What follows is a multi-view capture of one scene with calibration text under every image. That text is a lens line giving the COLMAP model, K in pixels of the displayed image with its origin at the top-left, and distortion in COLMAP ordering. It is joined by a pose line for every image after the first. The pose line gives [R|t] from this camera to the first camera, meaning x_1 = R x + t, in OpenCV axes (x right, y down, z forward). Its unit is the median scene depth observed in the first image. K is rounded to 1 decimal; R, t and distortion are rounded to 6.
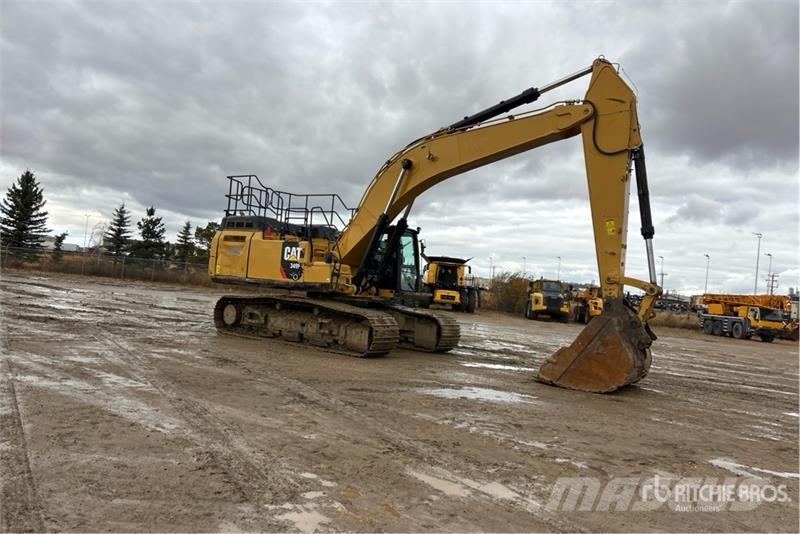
lens RADIAL K [[601.4, 0, 409.7], [0, 601.4, 298.4], [0, 0, 1]] dist [0.022864, -0.006047]
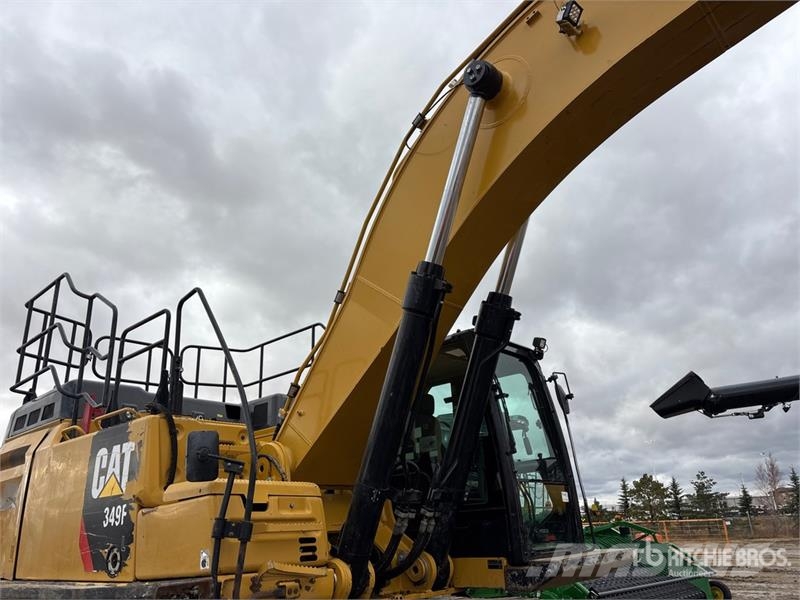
lens RADIAL K [[622.3, 0, 404.7], [0, 622.3, 313.2], [0, 0, 1]] dist [0.013797, -0.002882]
pose [[0.982167, -0.168493, -0.083414, -0.027253], [0.130718, 0.930872, -0.341161, -0.024937], [0.135131, 0.324173, 0.936297, 0.687482]]
